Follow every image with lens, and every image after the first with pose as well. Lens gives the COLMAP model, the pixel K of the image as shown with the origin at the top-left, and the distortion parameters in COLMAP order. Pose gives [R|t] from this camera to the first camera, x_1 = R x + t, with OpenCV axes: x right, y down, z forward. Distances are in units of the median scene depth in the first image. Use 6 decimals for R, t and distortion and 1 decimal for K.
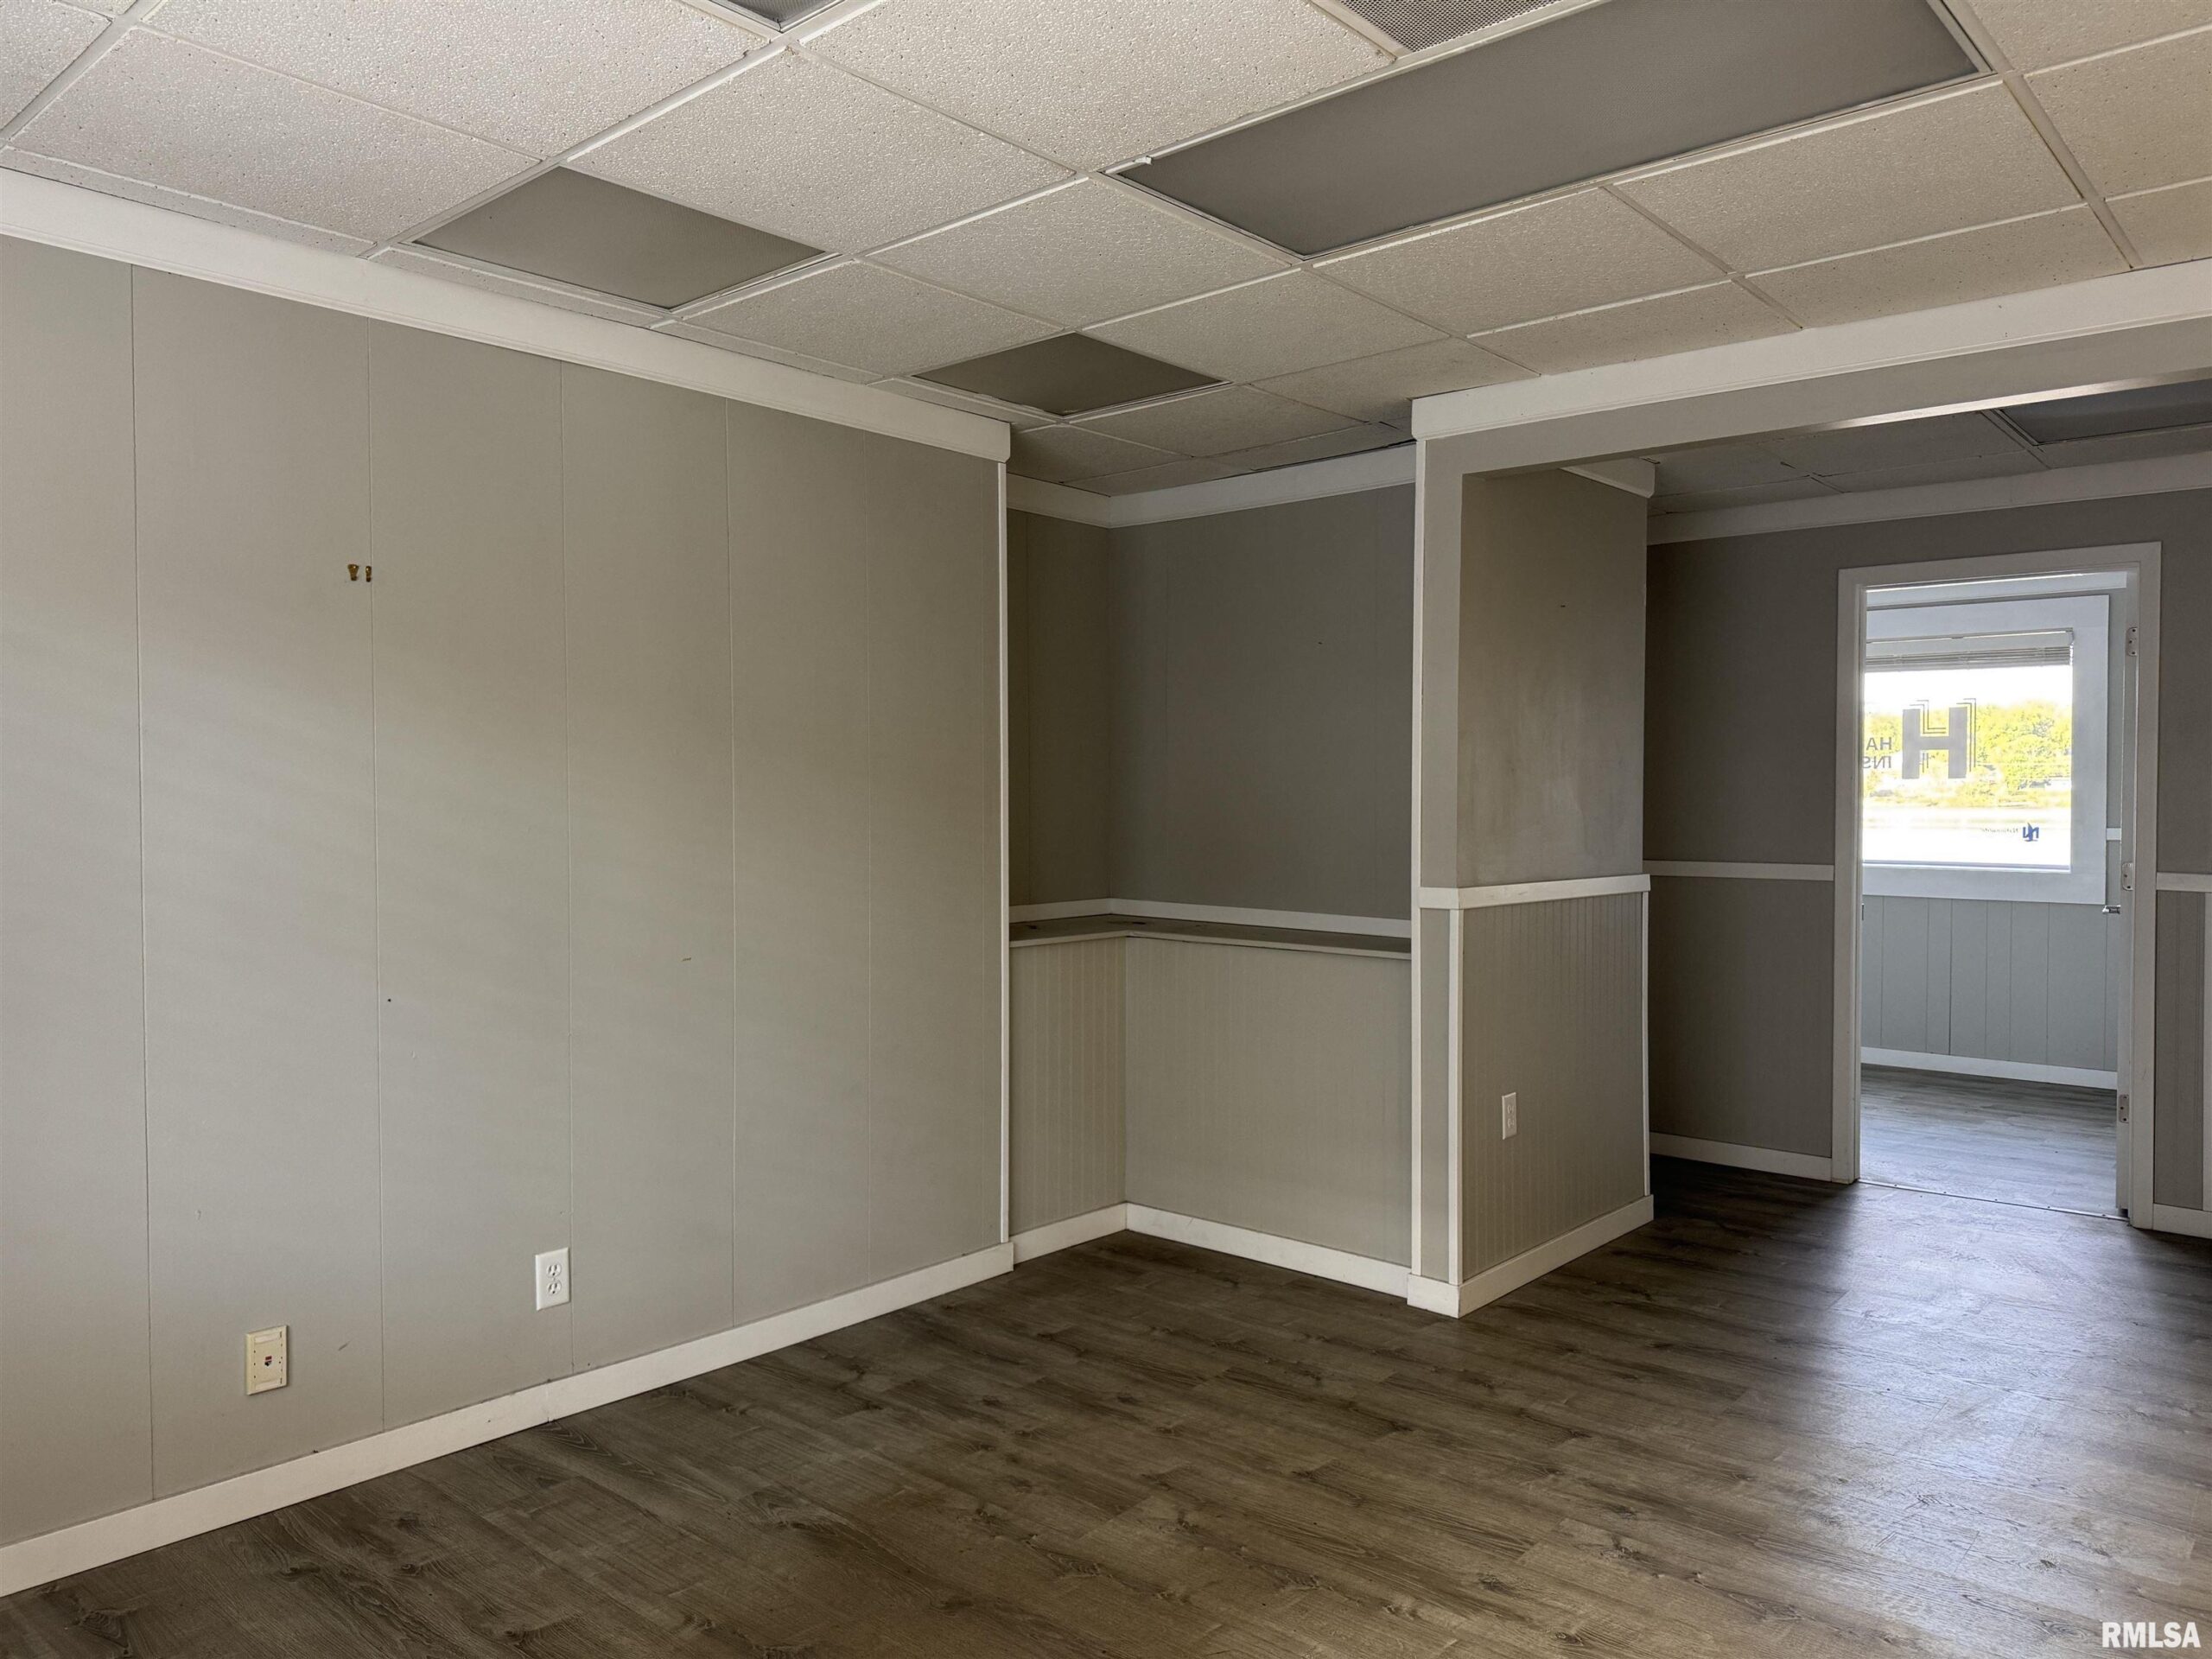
lens RADIAL K [[1536.5, 0, 1103.7], [0, 1536.5, 816.7], [0, 0, 1]] dist [-0.005101, -0.026230]
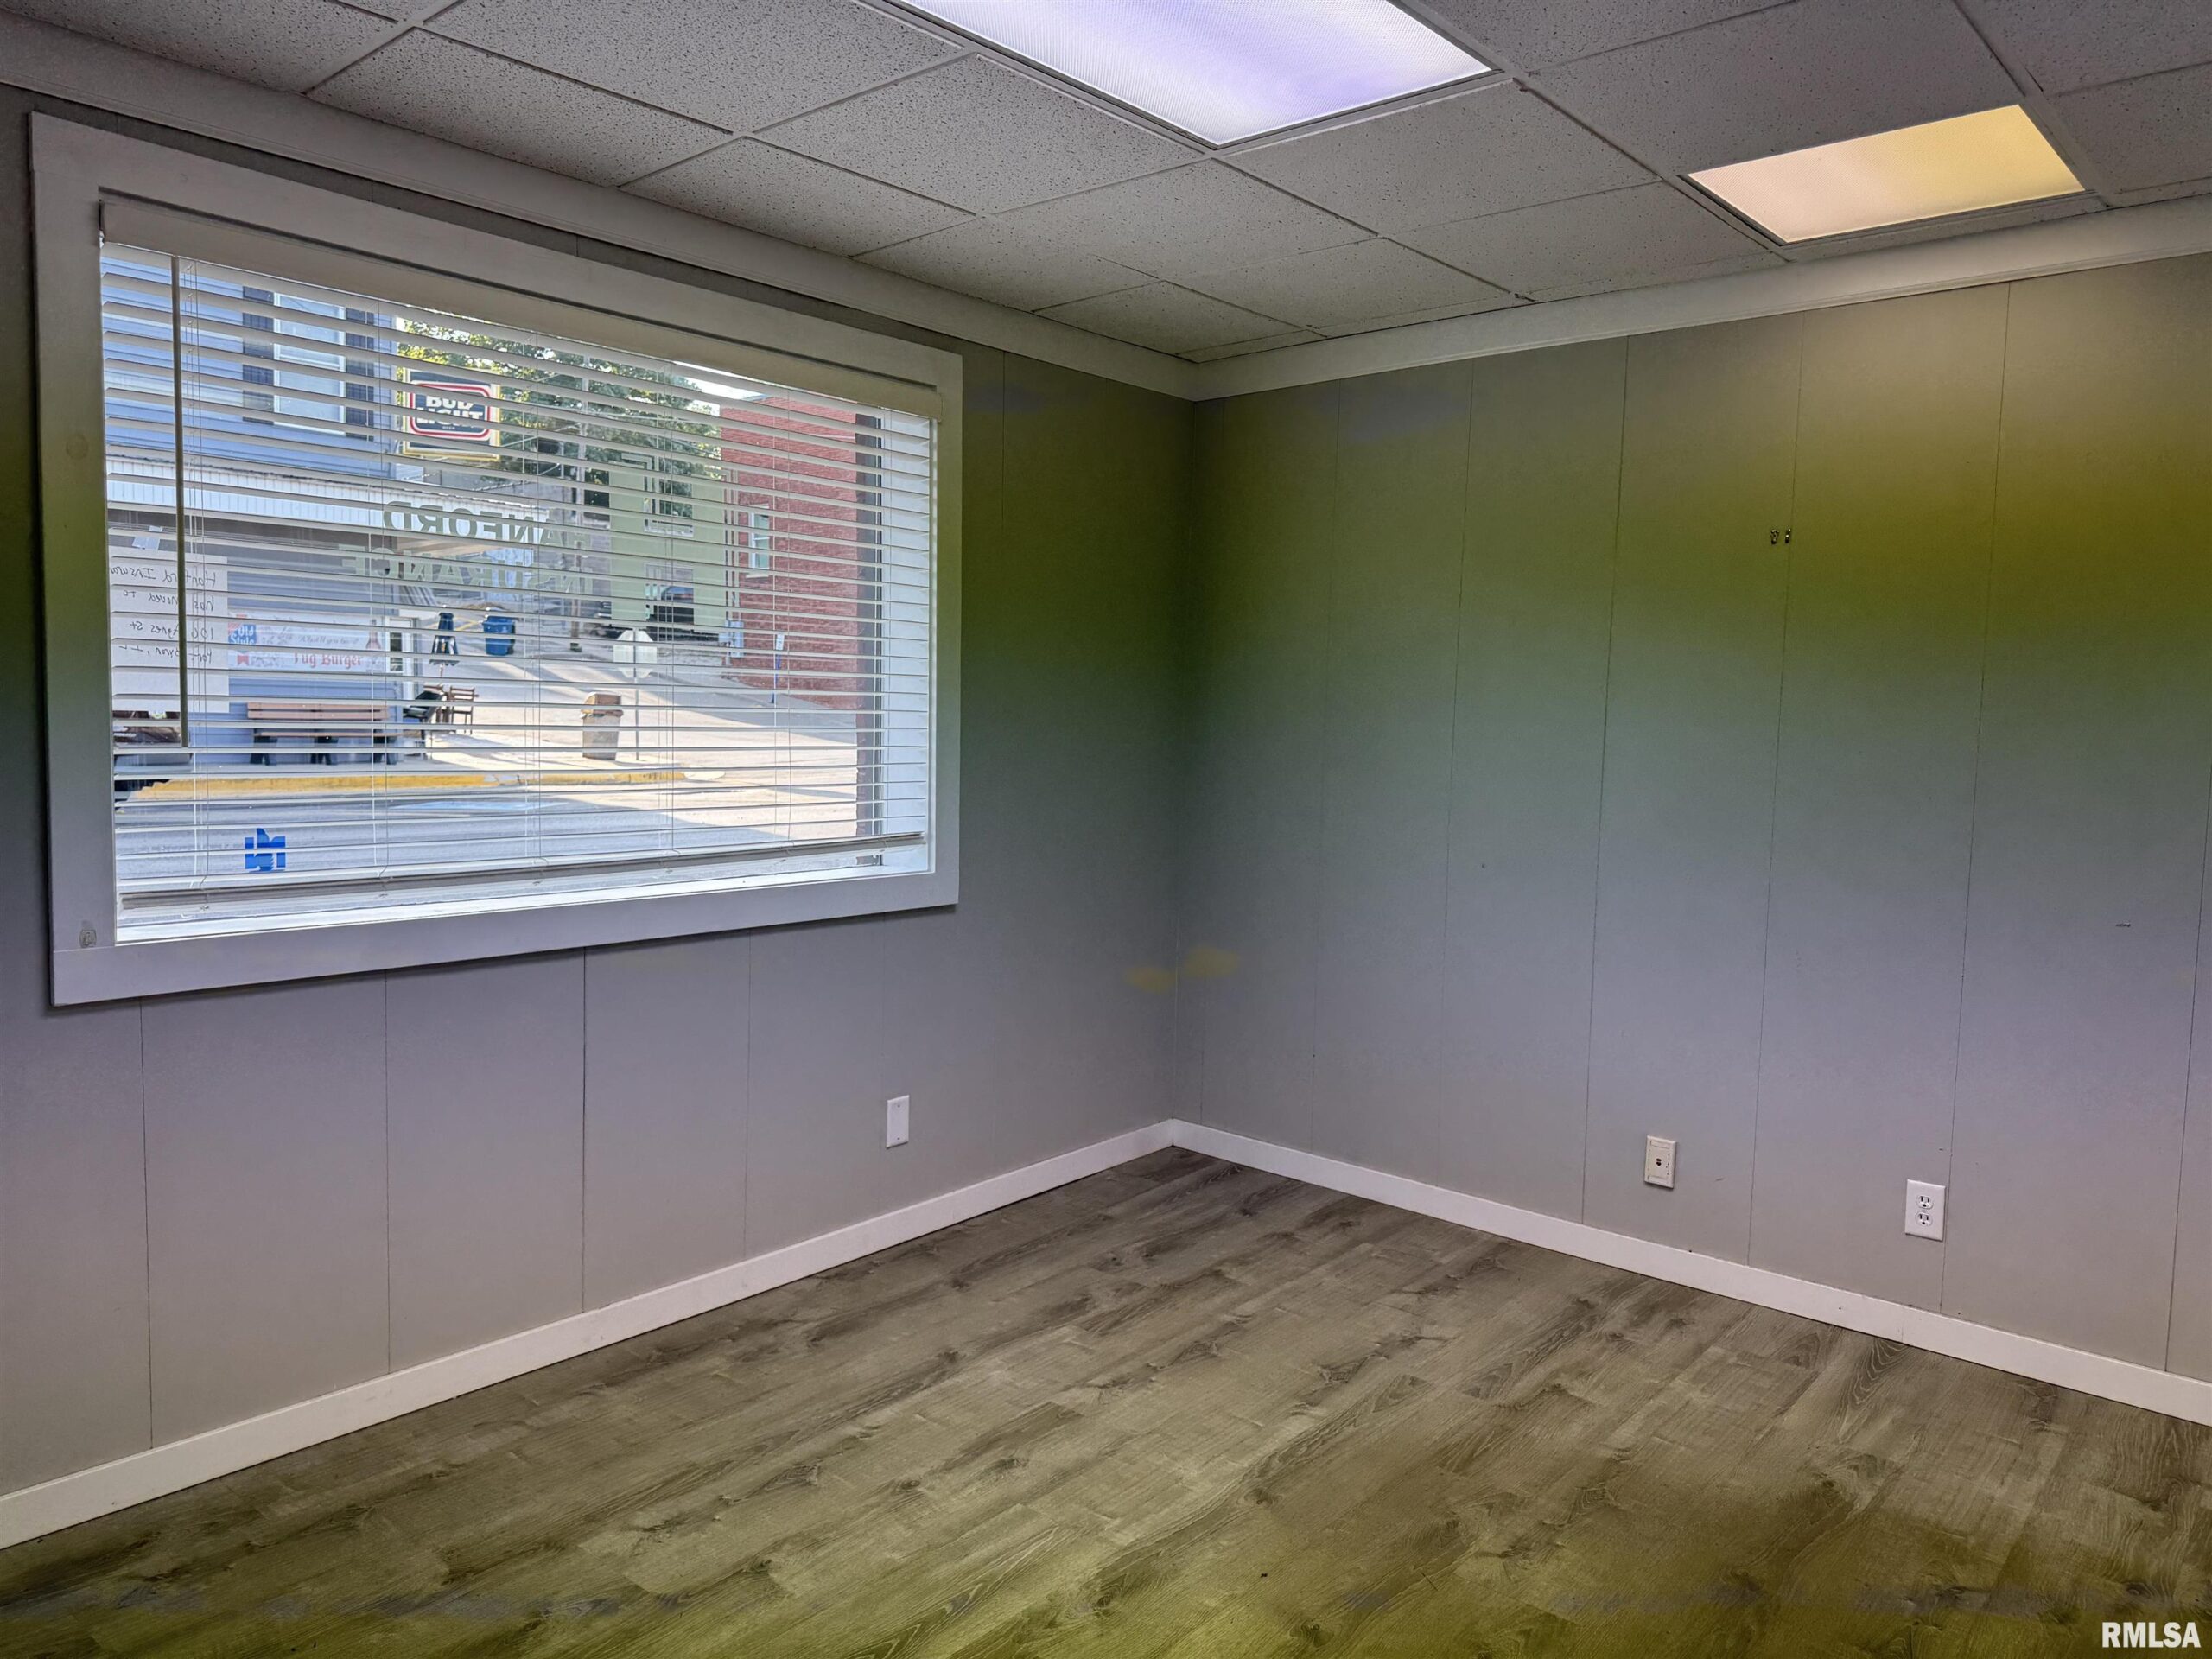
lens RADIAL K [[1536.5, 0, 1106.8], [0, 1536.5, 822.5], [0, 0, 1]] dist [-0.005101, -0.026230]
pose [[-0.021177, 0.072814, -0.997121, 0.615978], [-0.032077, 0.996781, 0.073470, -0.009936], [0.999261, 0.033541, -0.018773, 0.453199]]
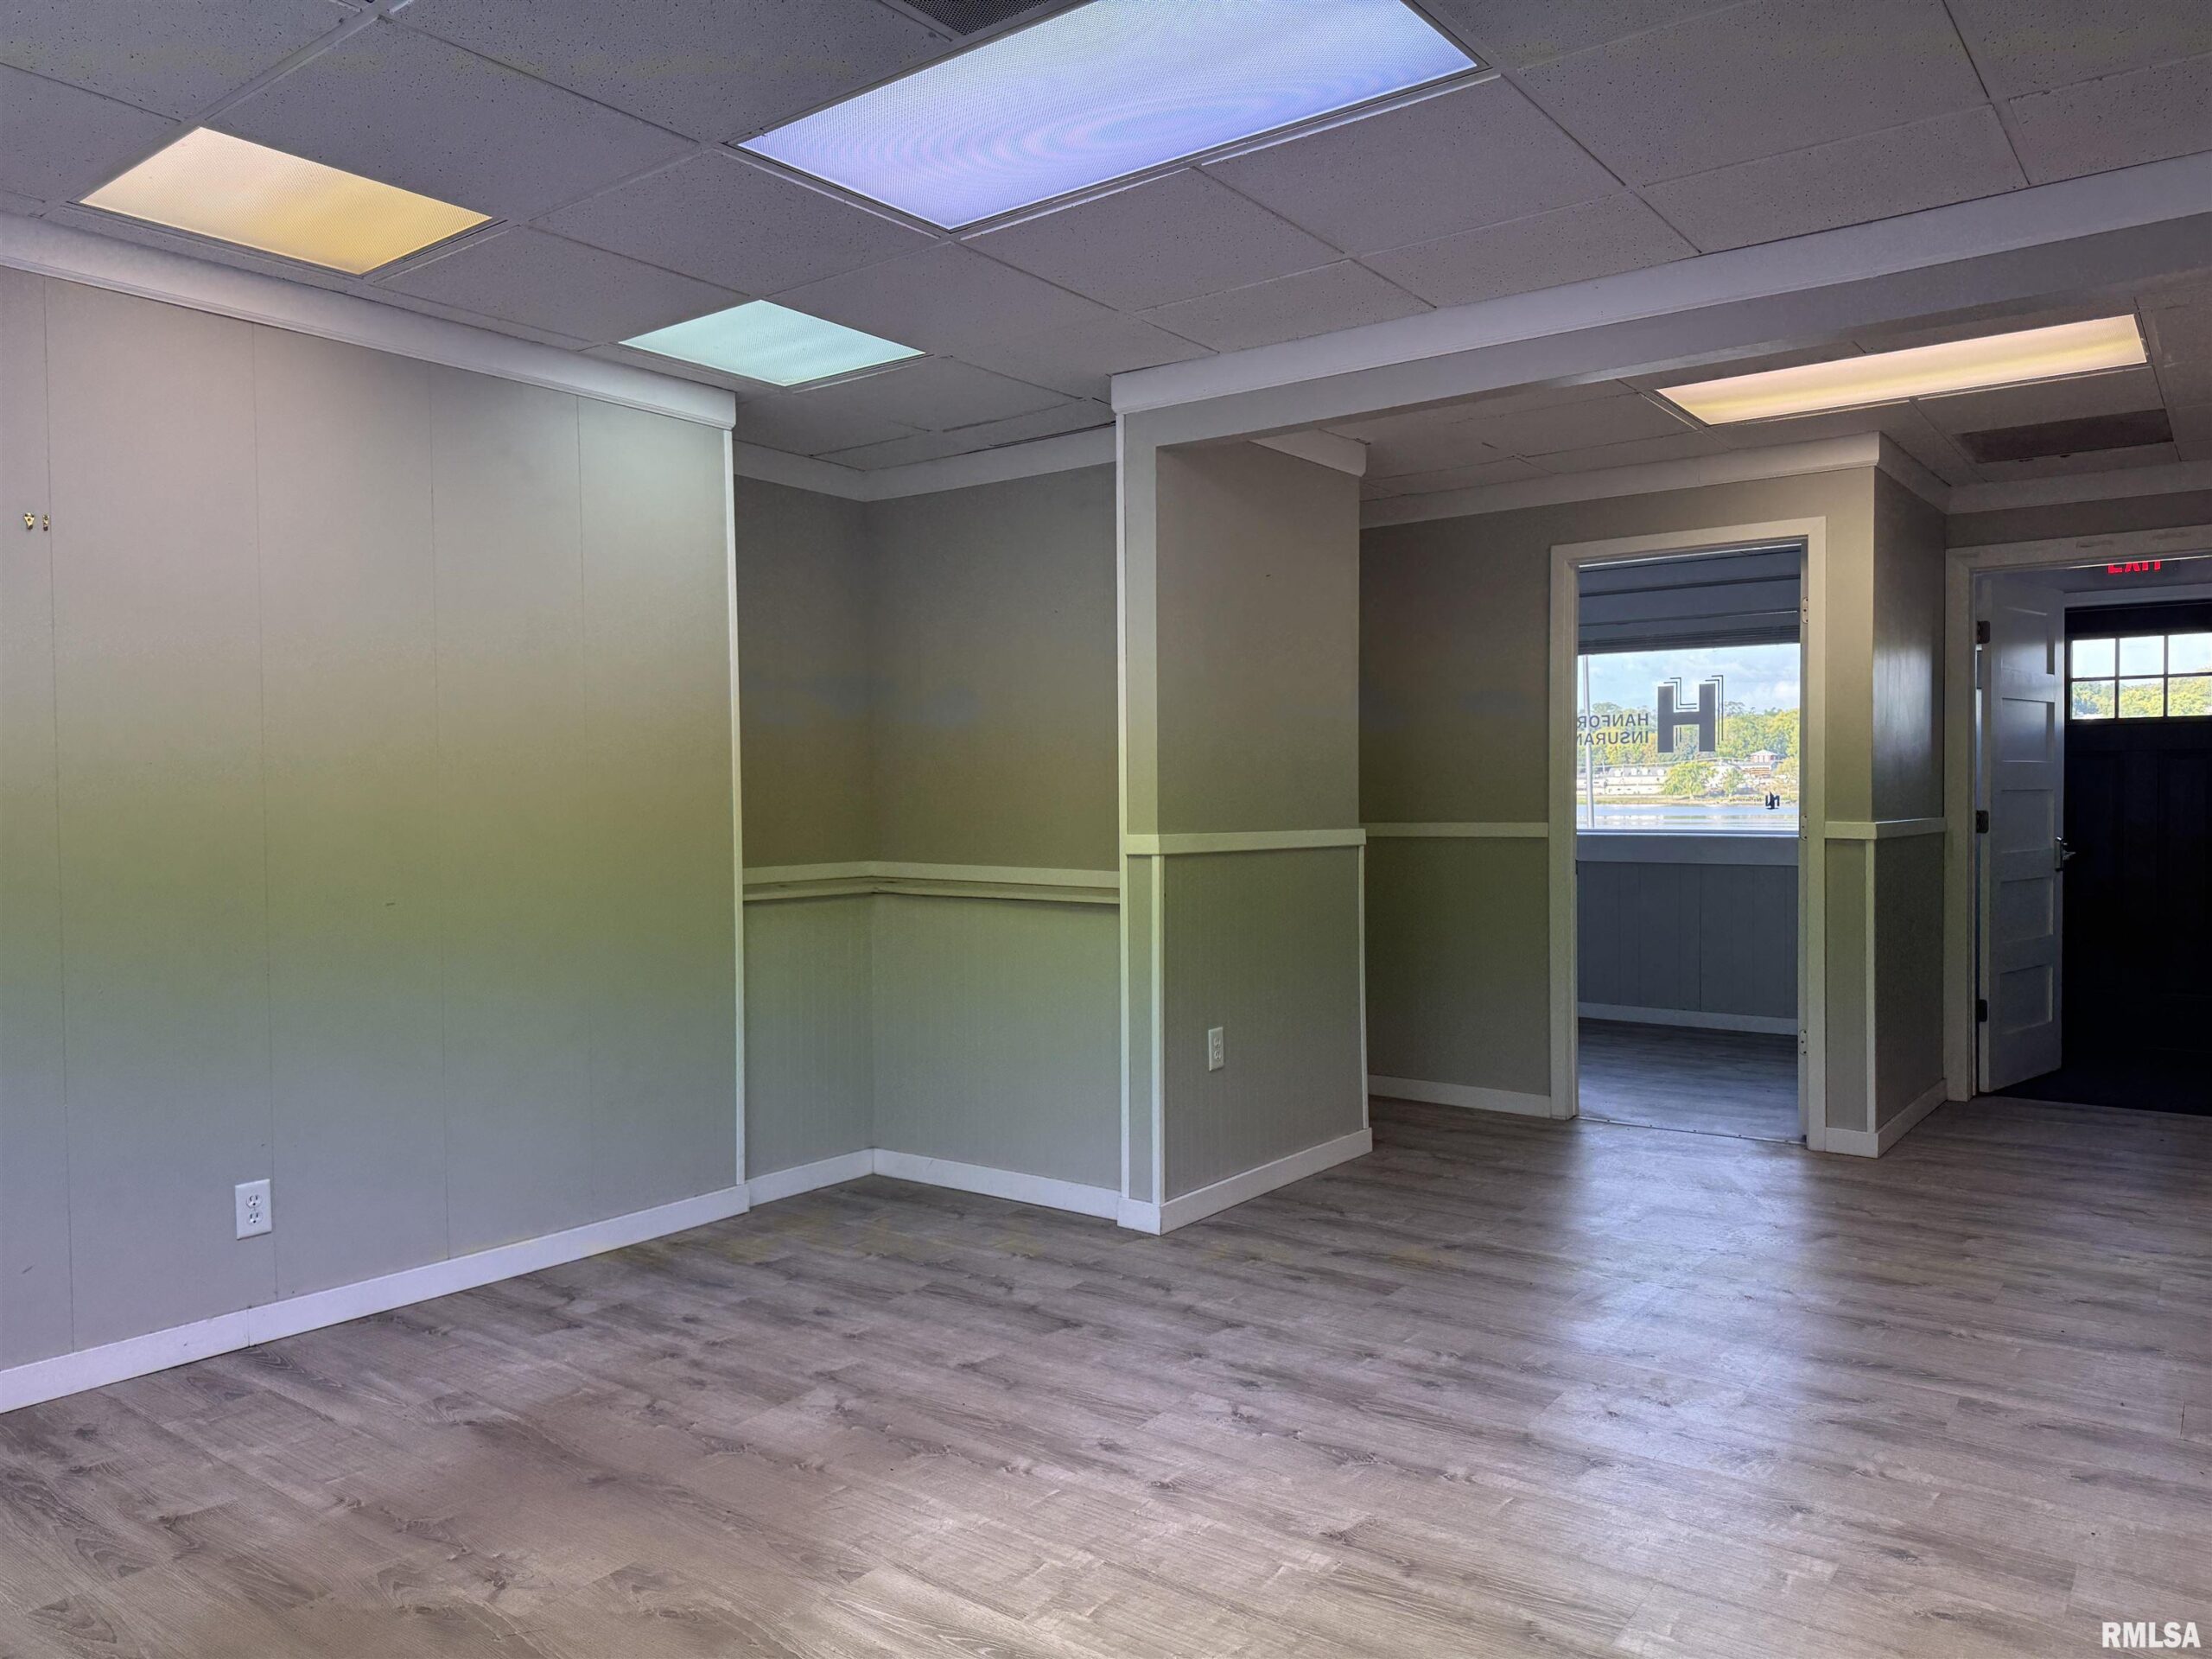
lens RADIAL K [[1536.5, 0, 1110.6], [0, 1536.5, 812.8], [0, 0, 1]] dist [-0.005101, -0.026230]
pose [[0.996671, -0.006699, 0.081249, 0.129115], [0.007032, 0.999968, -0.003809, 0.041923], [-0.081221, 0.004367, 0.996687, -0.069128]]
